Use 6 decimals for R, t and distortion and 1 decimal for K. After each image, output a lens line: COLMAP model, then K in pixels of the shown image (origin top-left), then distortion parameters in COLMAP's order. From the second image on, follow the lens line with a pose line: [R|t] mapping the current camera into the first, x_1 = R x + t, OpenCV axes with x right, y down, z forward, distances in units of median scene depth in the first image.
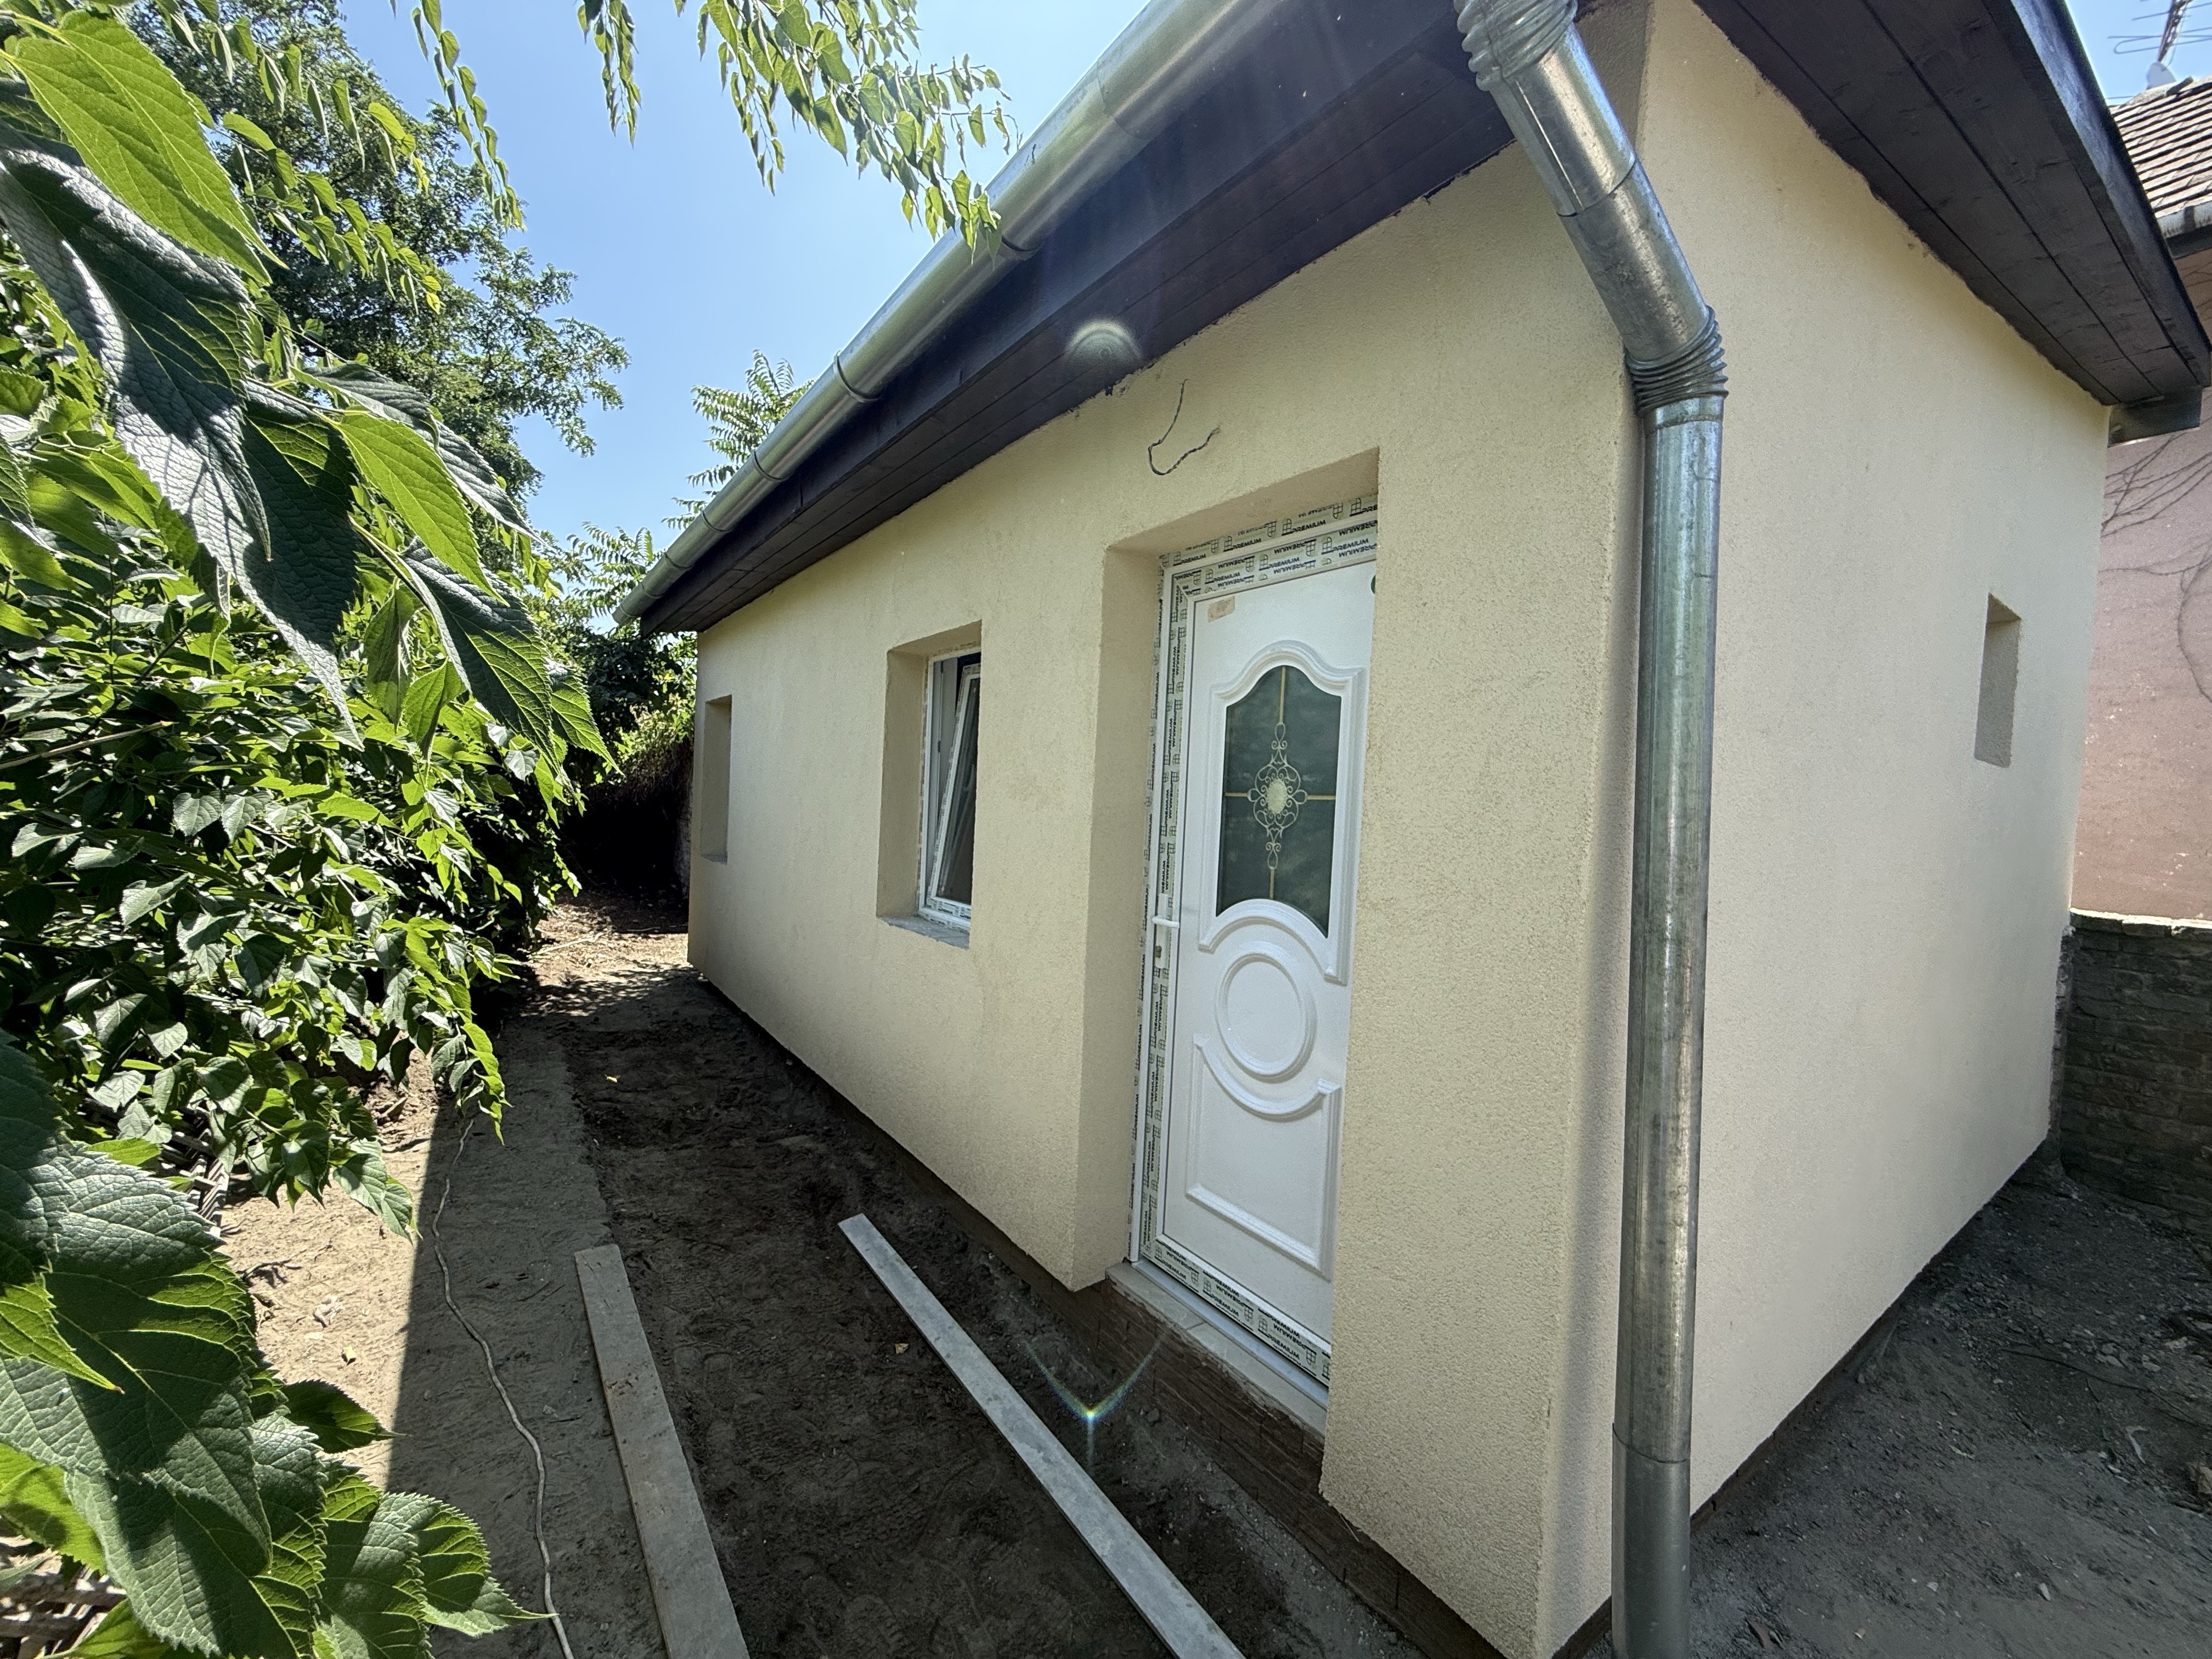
lens RADIAL K [[882.0, 0, 1108.5], [0, 882.0, 835.3], [0, 0, 1]] dist [-0.001591, 0.000589]
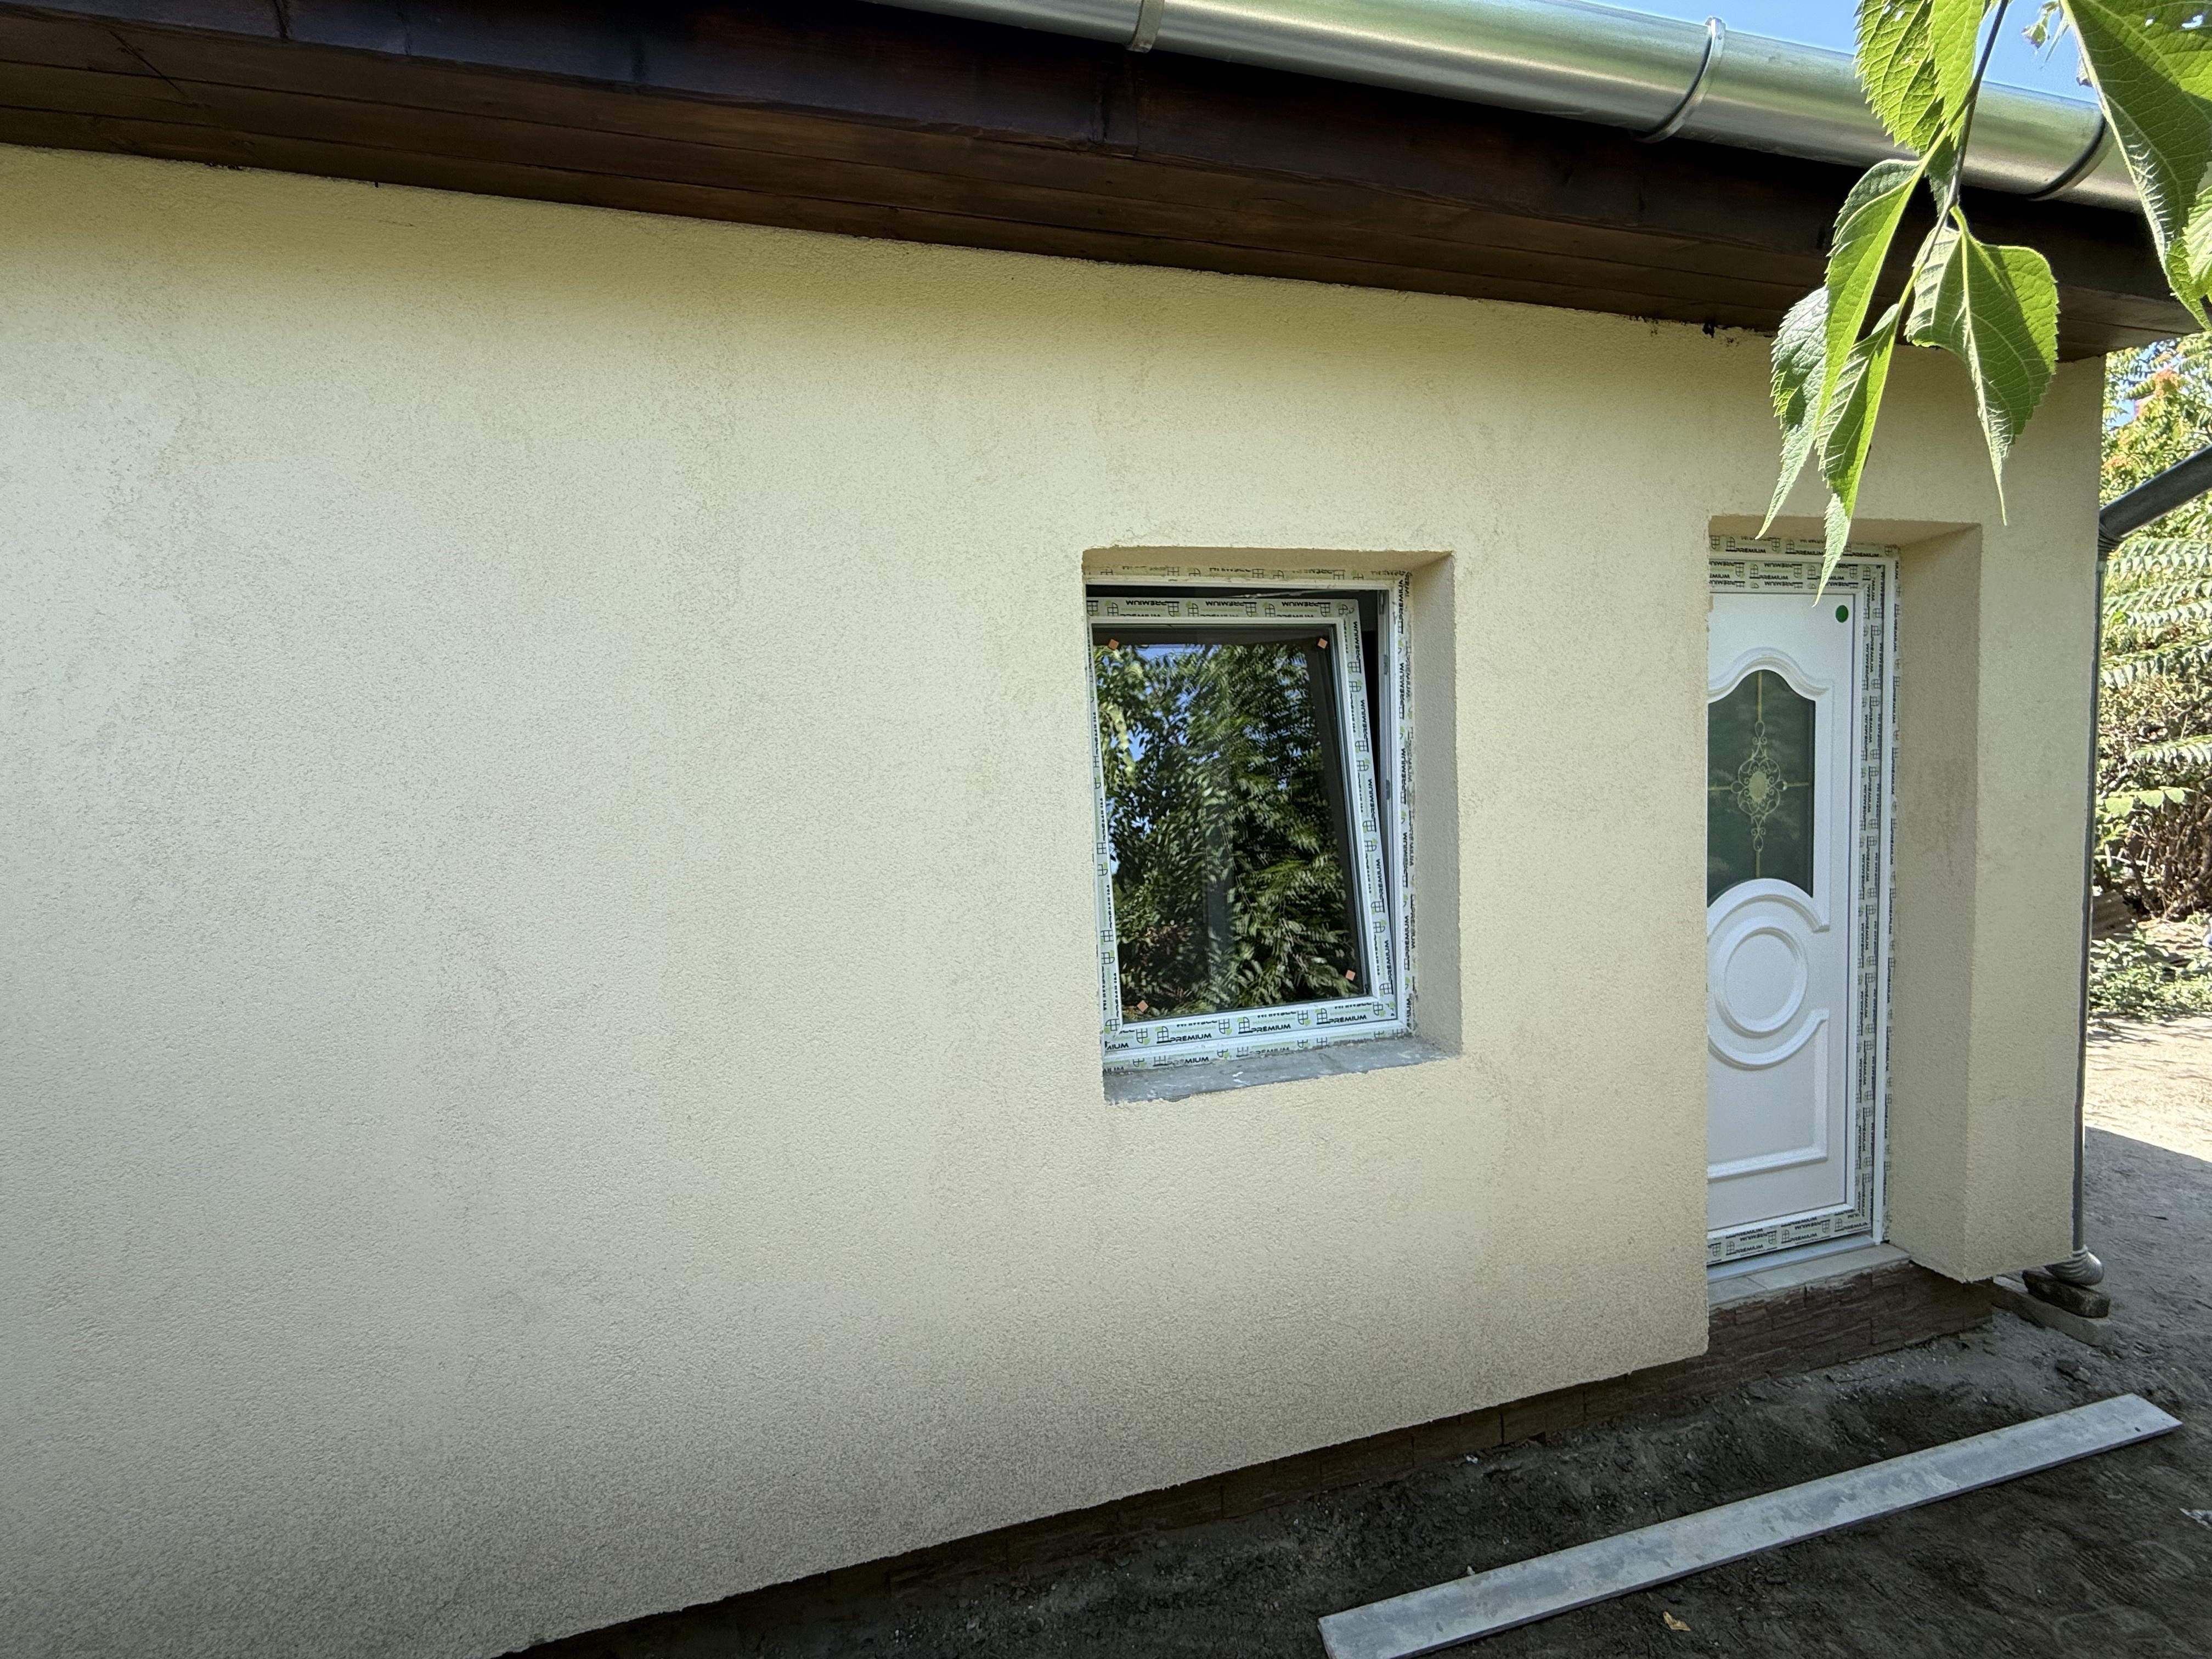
lens RADIAL K [[882.0, 0, 1108.0], [0, 882.0, 820.7], [0, 0, 1]] dist [-0.001591, 0.000589]
pose [[0.369398, -0.126767, 0.920584, -1.094051], [0.085938, 0.991067, 0.101989, -0.178100], [-0.925289, 0.041439, 0.376992, 1.282120]]
